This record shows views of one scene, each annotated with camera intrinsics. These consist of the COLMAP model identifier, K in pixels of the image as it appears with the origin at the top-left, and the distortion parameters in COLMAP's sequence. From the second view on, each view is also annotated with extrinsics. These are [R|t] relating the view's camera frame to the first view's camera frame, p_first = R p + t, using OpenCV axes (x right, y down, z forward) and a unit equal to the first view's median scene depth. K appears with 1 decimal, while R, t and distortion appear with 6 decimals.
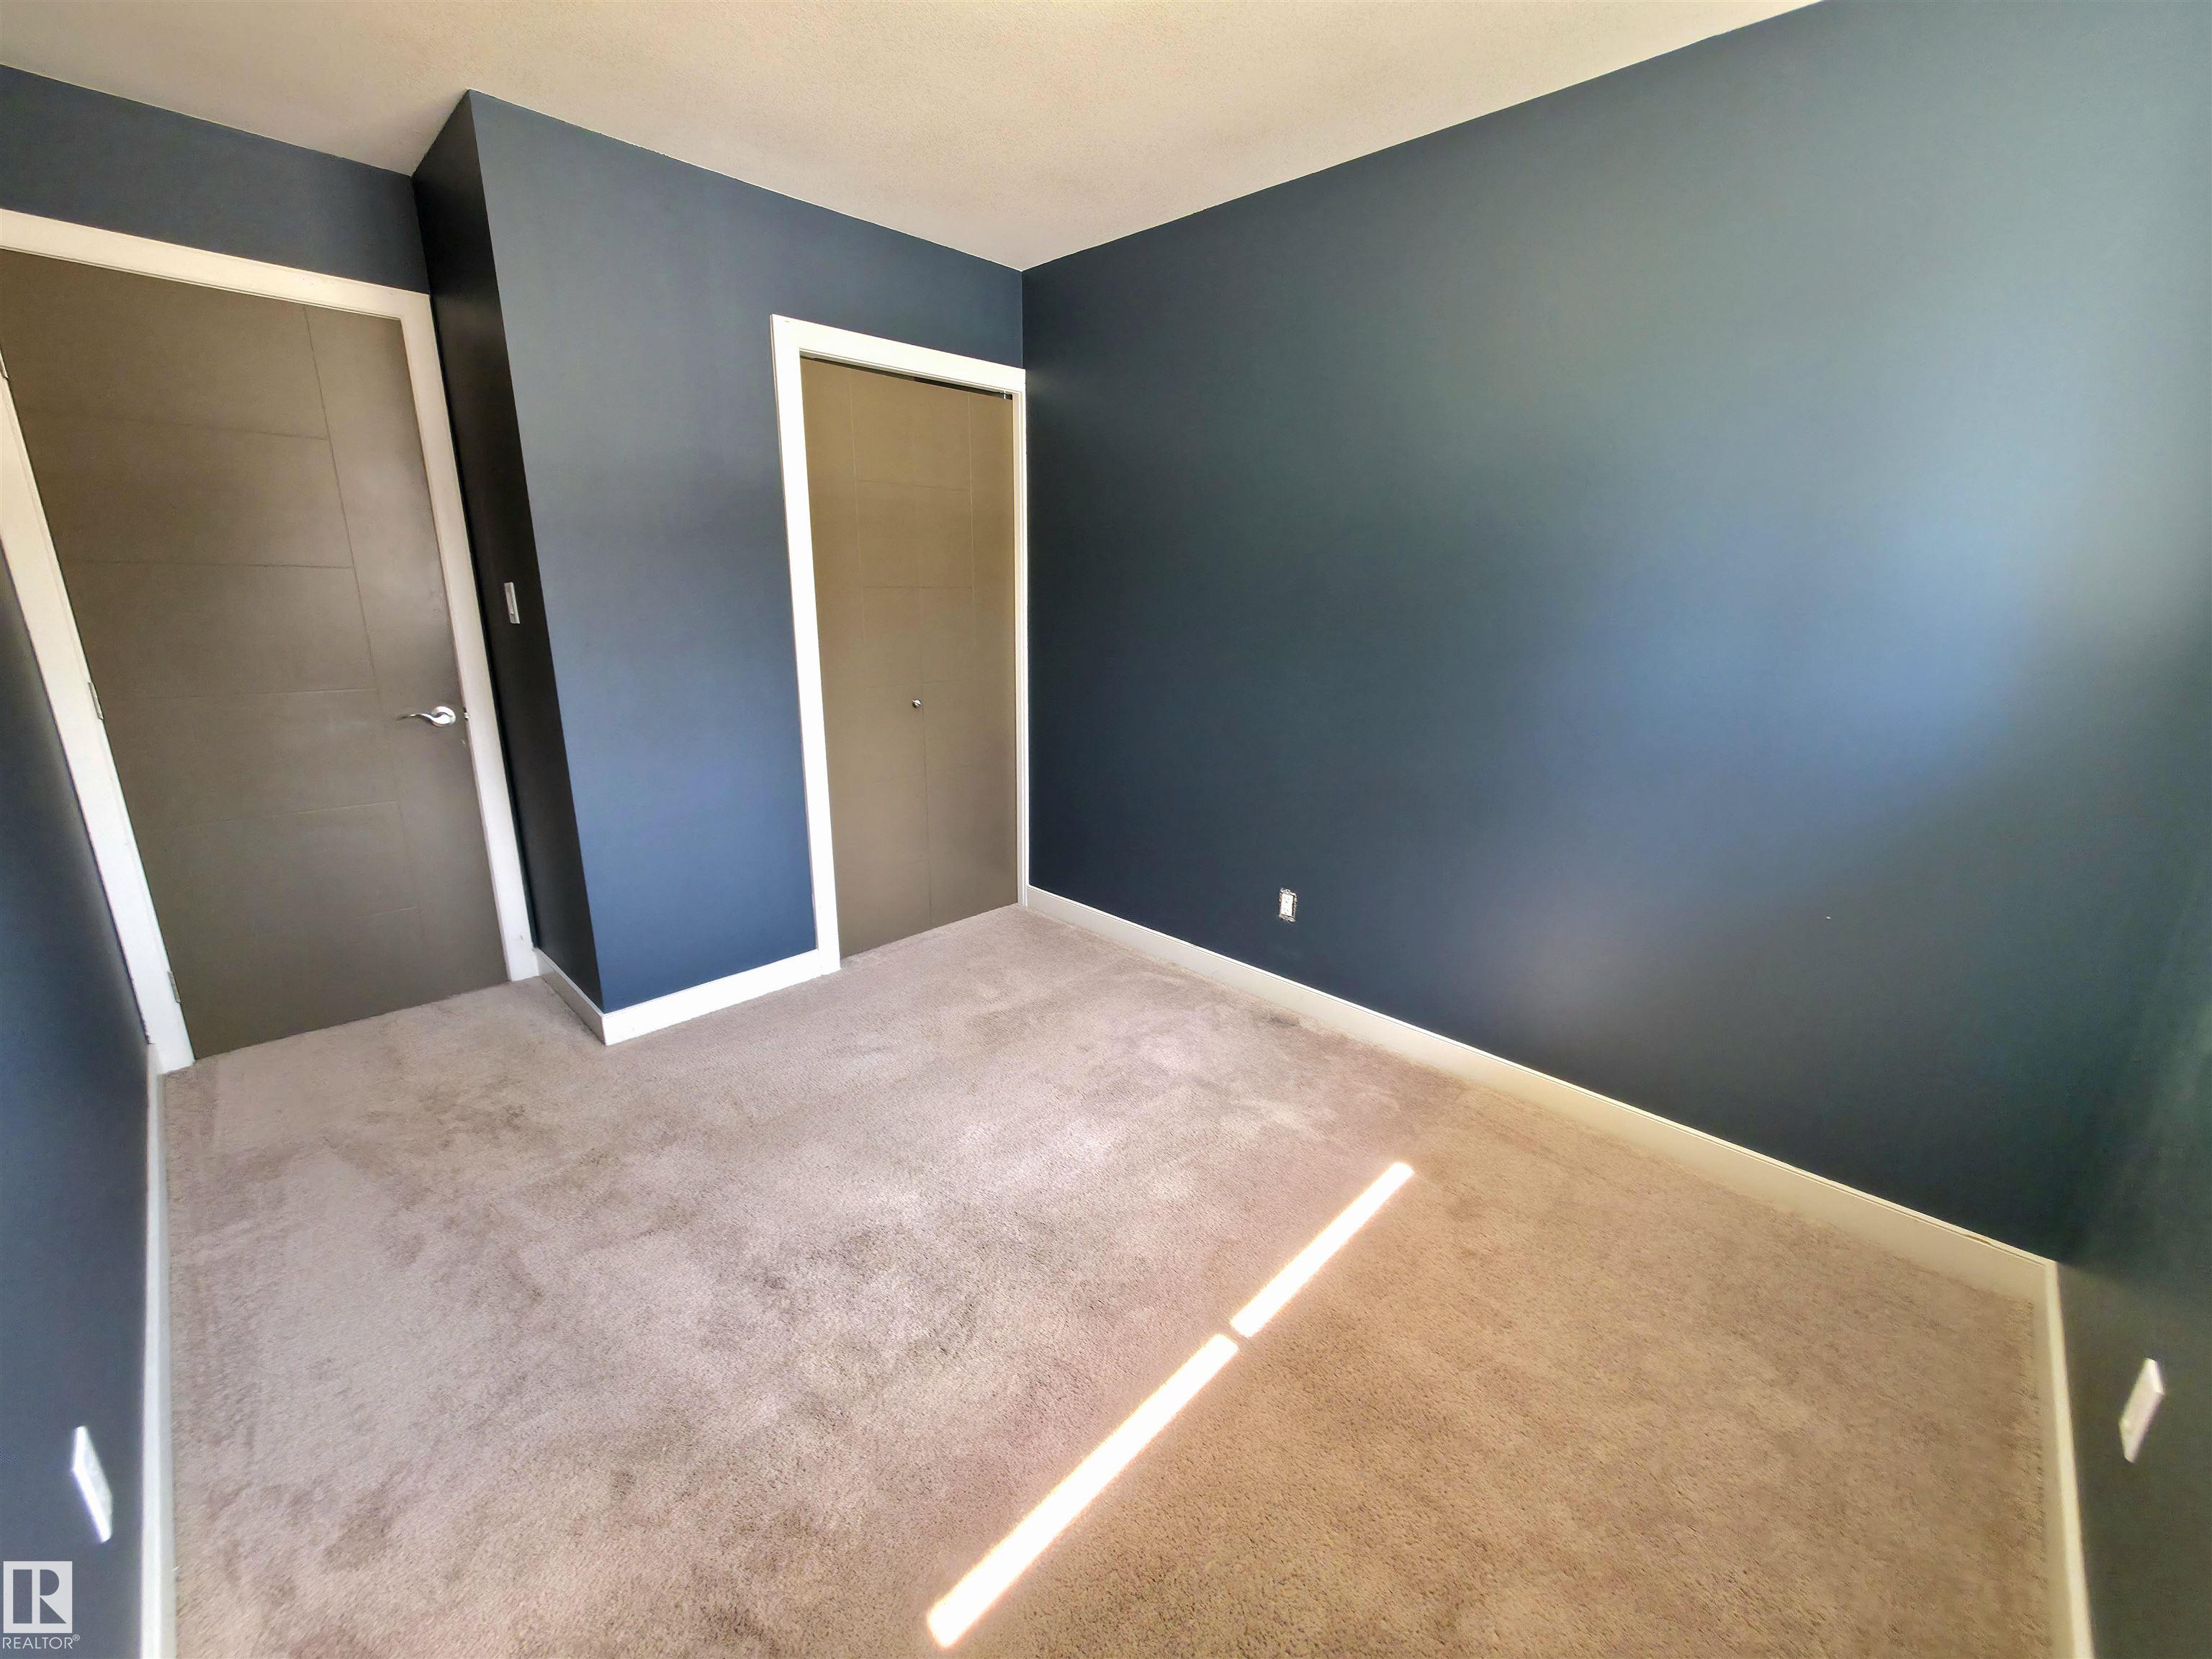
lens RADIAL K [[875.7, 0, 1096.3], [0, 875.7, 823.9], [0, 0, 1]] dist [0.000291, 0.000162]
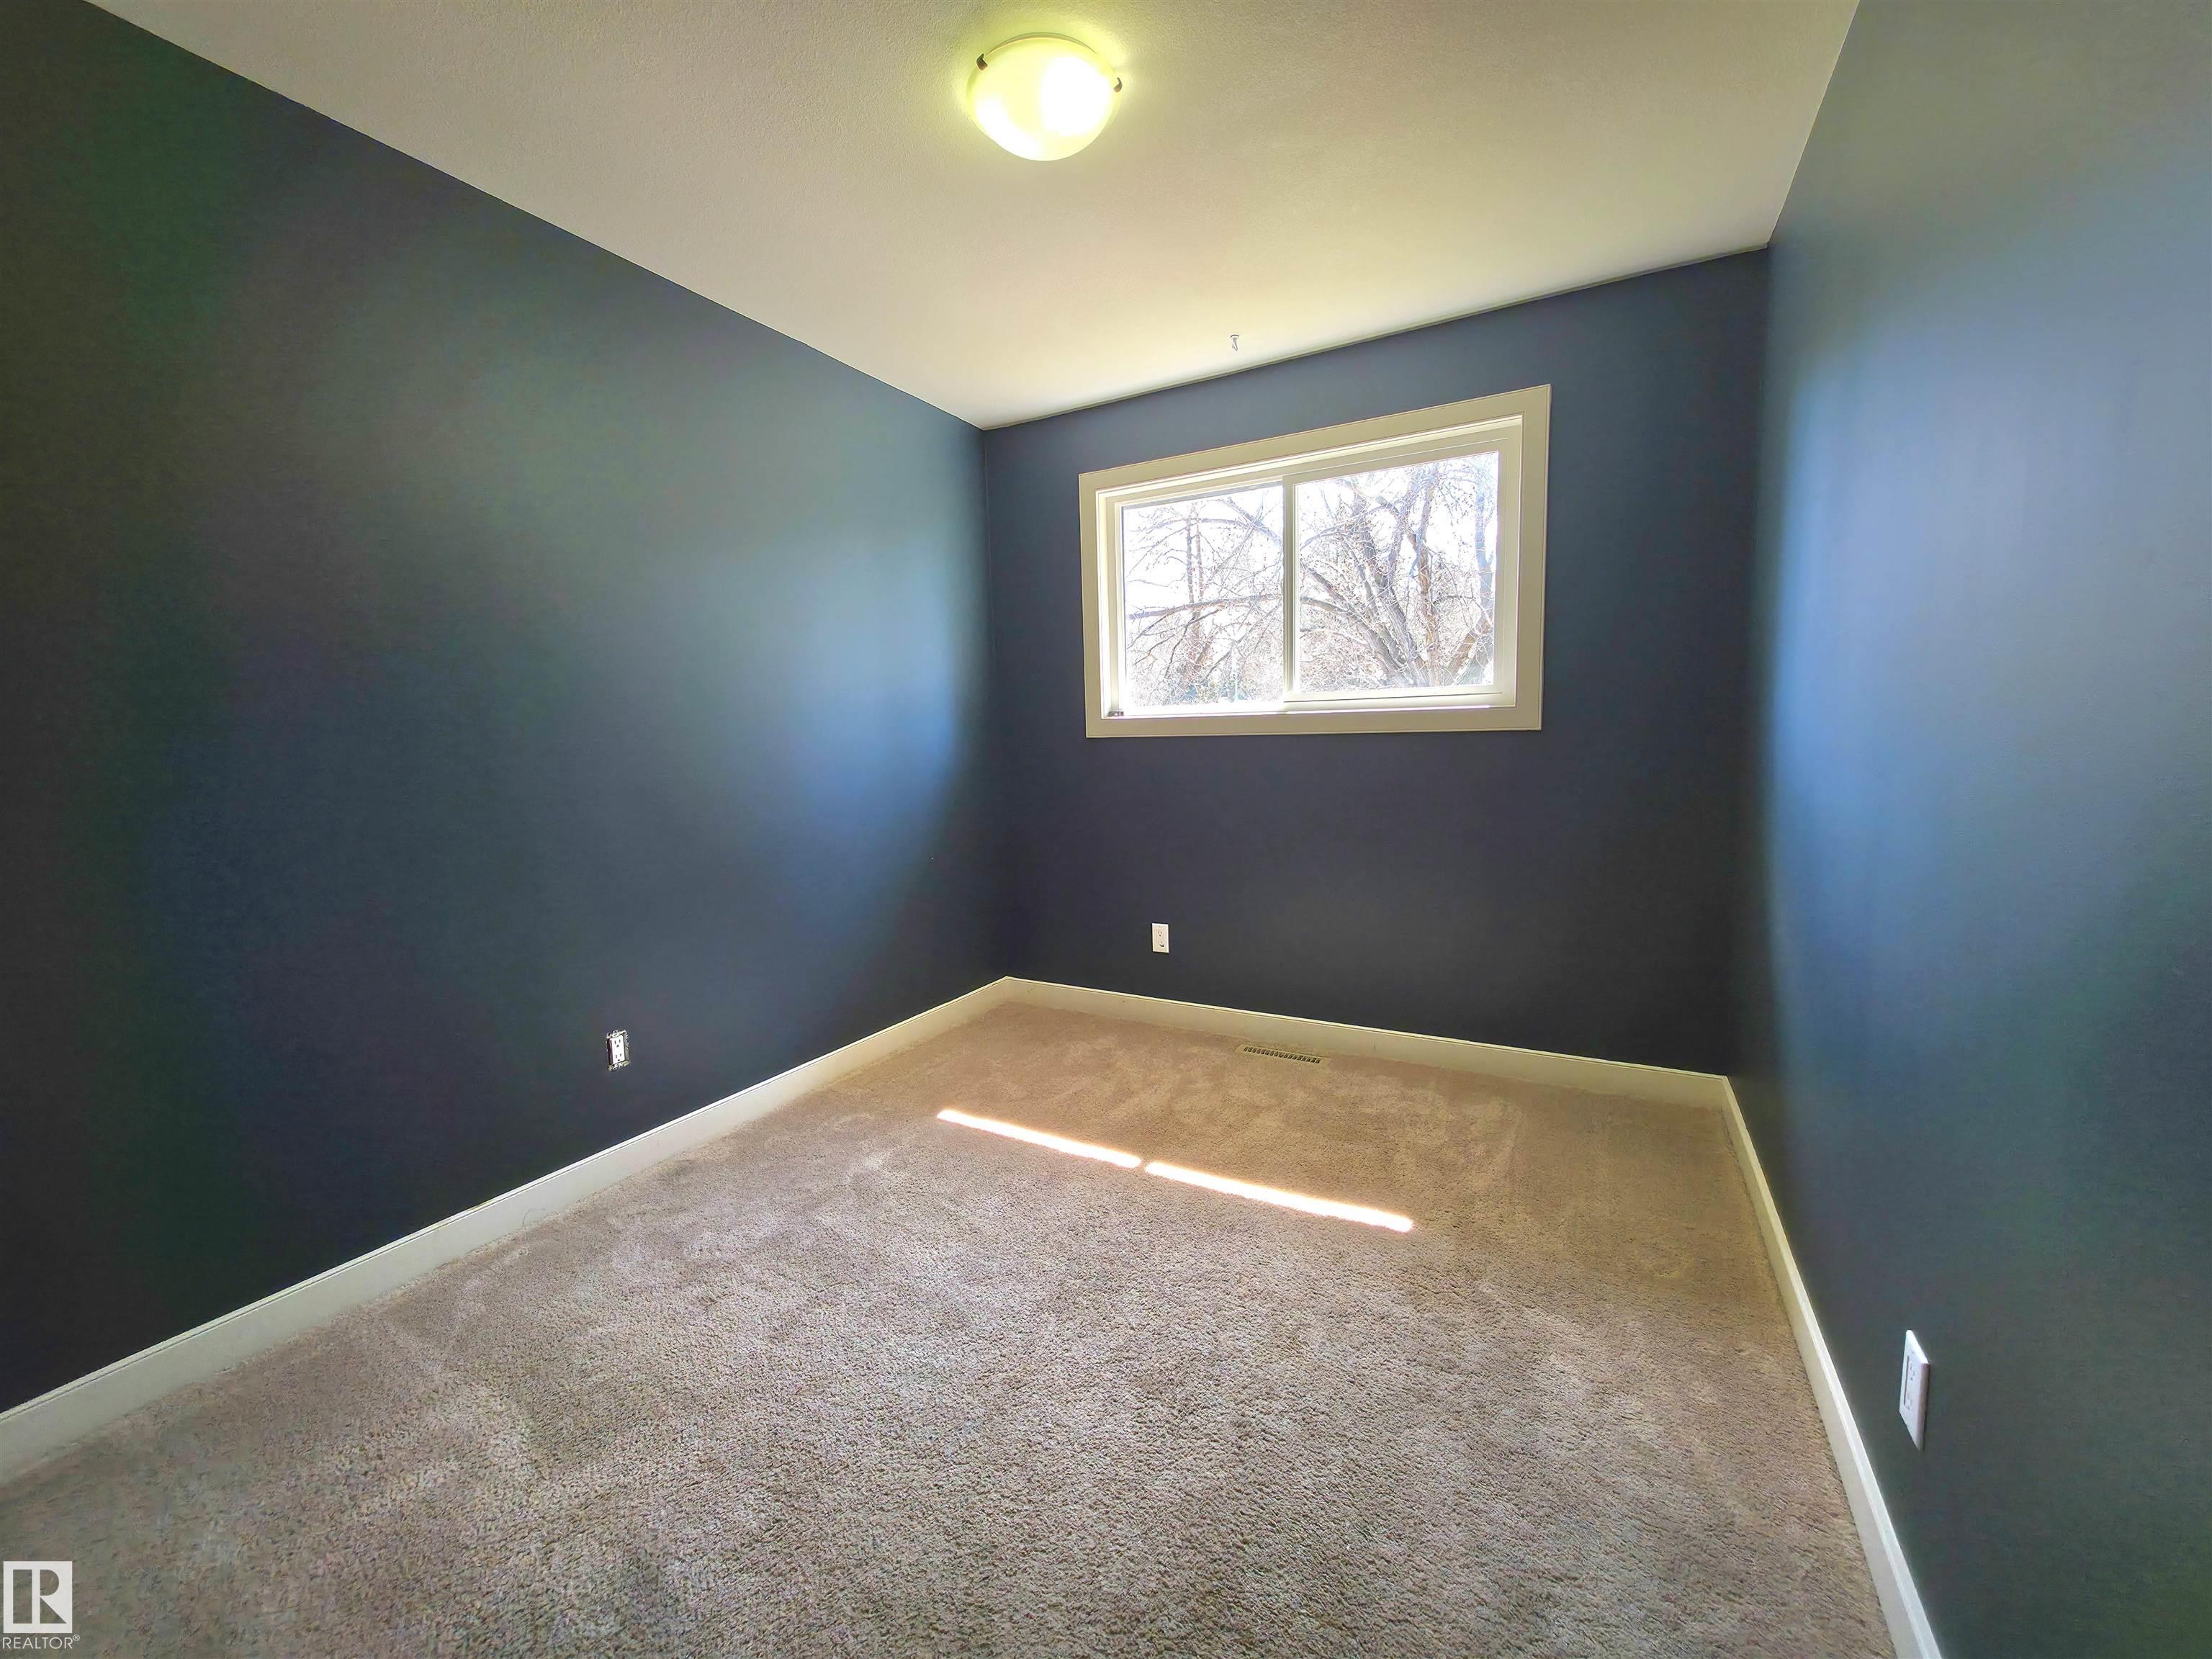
lens RADIAL K [[875.7, 0, 1096.3], [0, 875.7, 823.9], [0, 0, 1]] dist [0.000291, 0.000162]
pose [[-0.250485, -0.107846, 0.962095, -0.678903], [0.286237, 0.941097, 0.180015, -0.128024], [-0.924838, 0.320478, -0.204861, 0.710292]]
